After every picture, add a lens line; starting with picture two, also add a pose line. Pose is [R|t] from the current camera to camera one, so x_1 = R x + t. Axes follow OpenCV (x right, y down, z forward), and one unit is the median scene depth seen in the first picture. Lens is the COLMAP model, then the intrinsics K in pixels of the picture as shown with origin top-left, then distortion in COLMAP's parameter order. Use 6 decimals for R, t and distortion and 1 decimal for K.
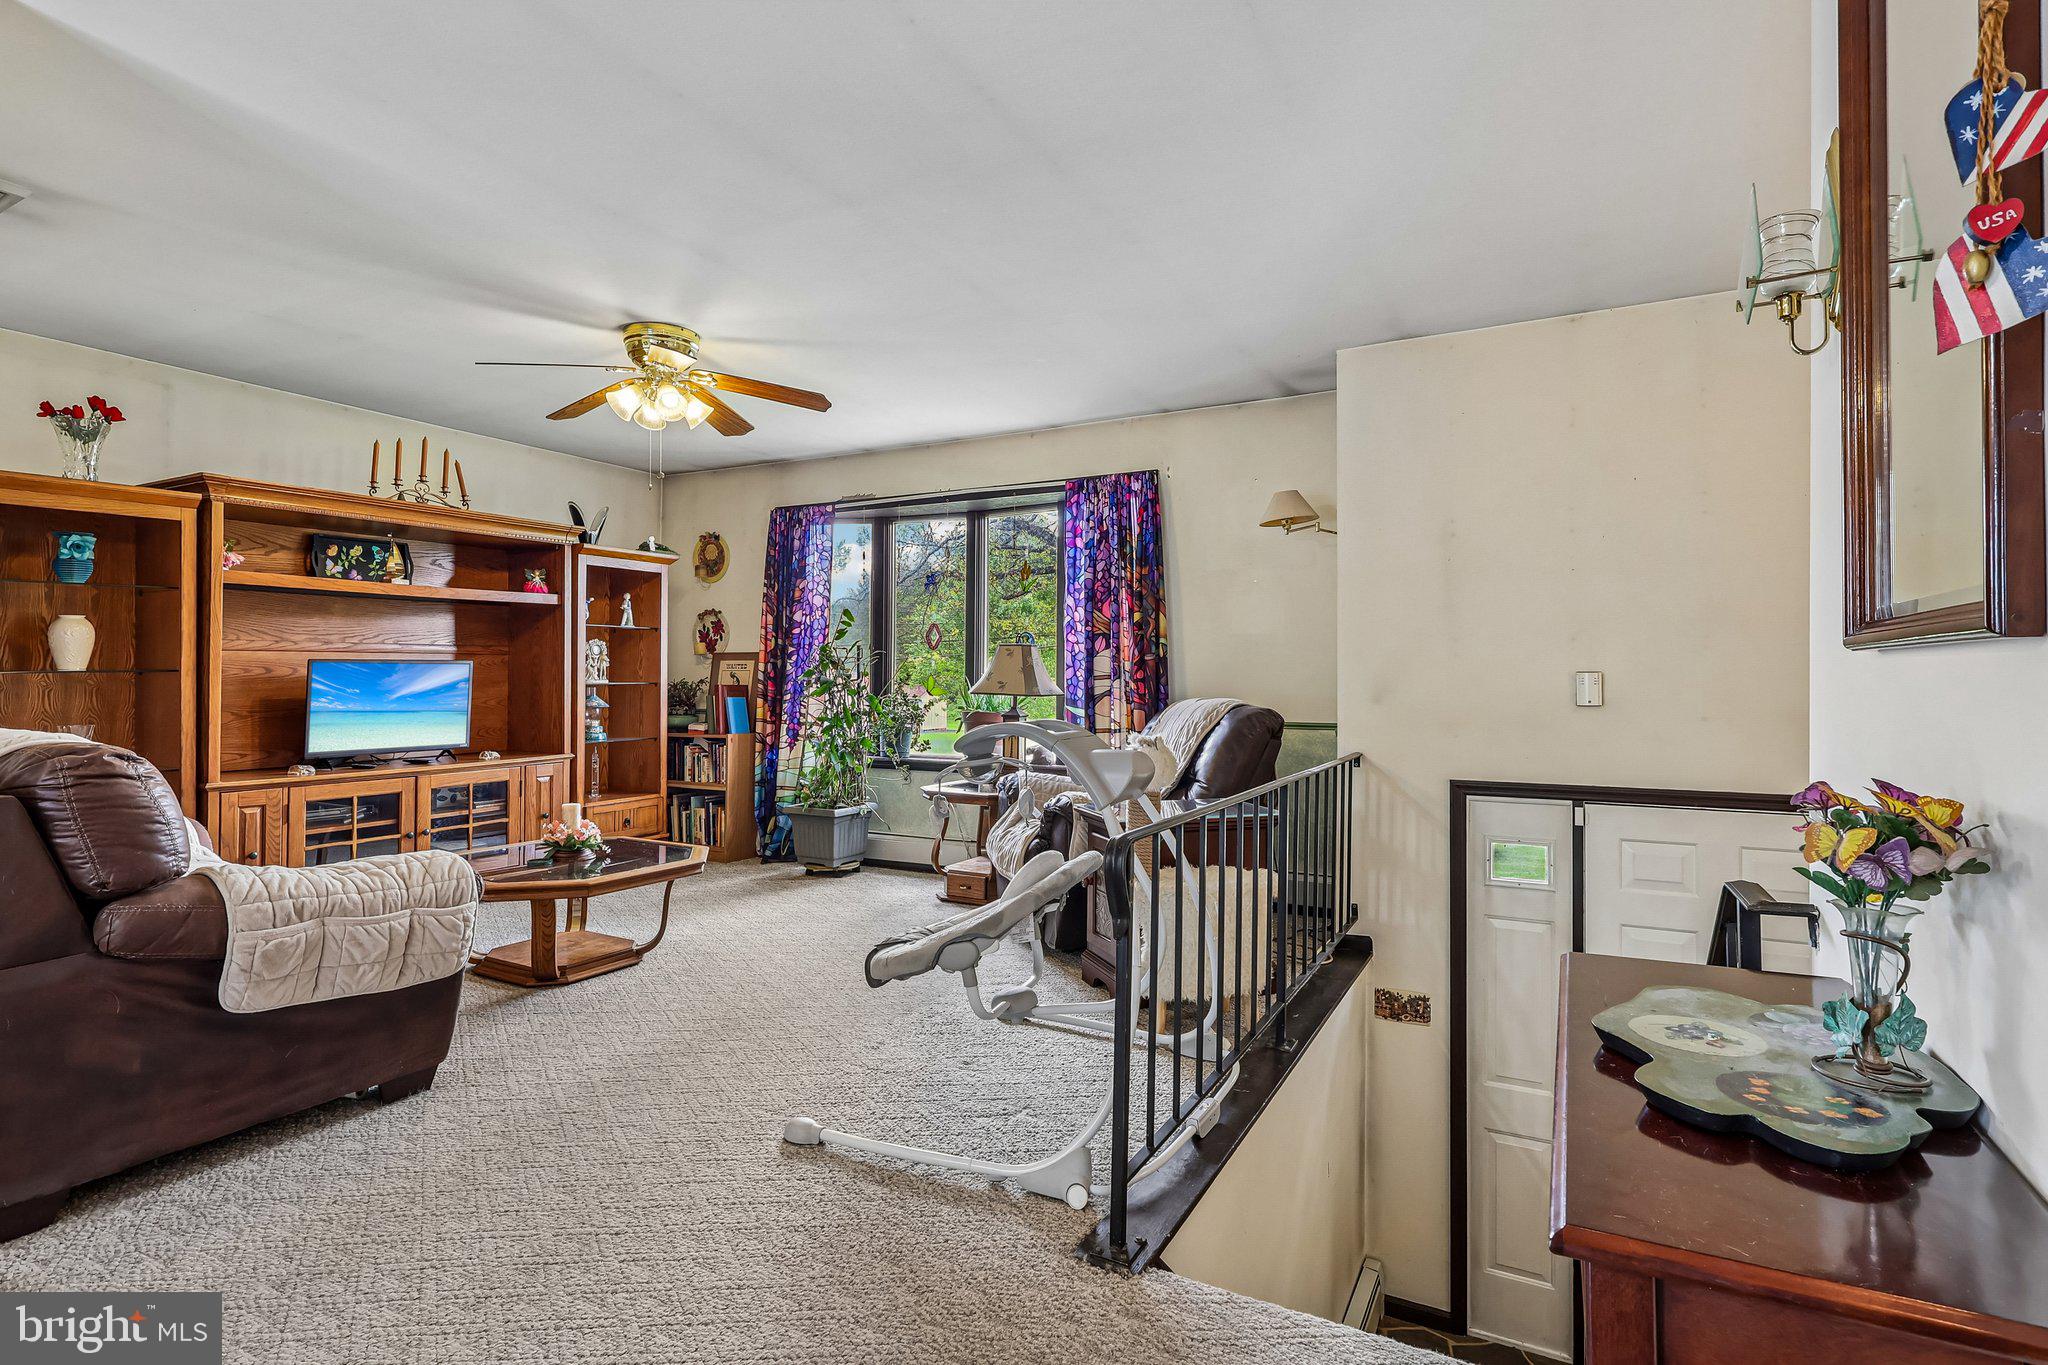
lens RADIAL K [[1047.8, 0, 1026.1], [0, 1047.8, 669.8], [0, 0, 1]] dist [-0.011001, -0.000564]
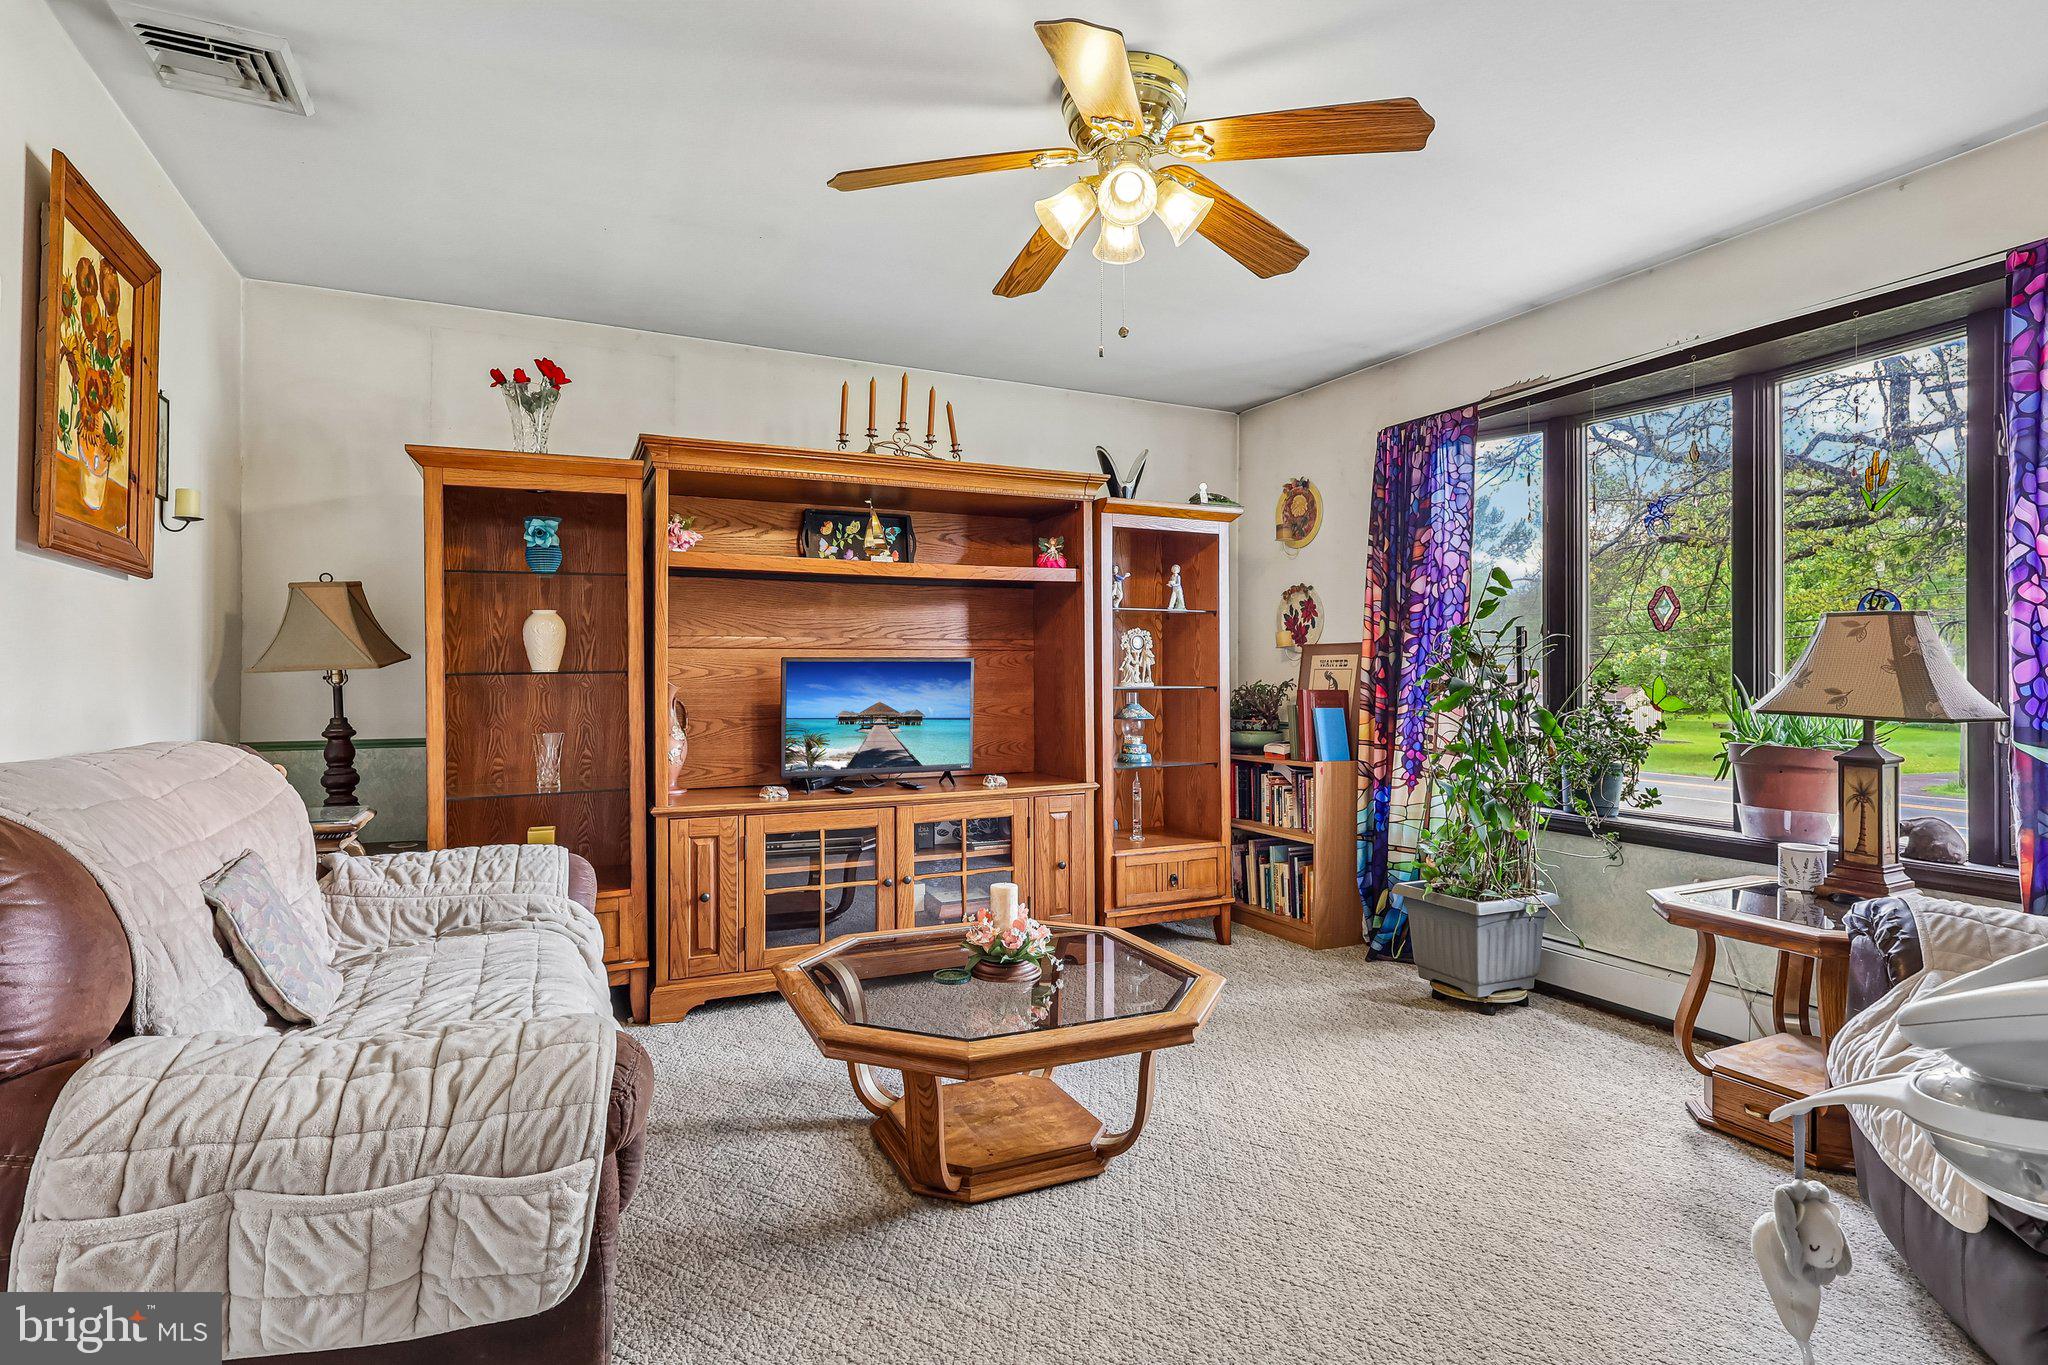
lens RADIAL K [[1047.8, 0, 1009.1], [0, 1047.8, 644.7], [0, 0, 1]] dist [-0.011001, -0.000564]
pose [[0.808456, -0.017869, -0.588285, -0.047221], [0.004084, 0.999685, -0.024753, 0.000711], [0.588542, 0.017609, 0.808275, 0.365607]]
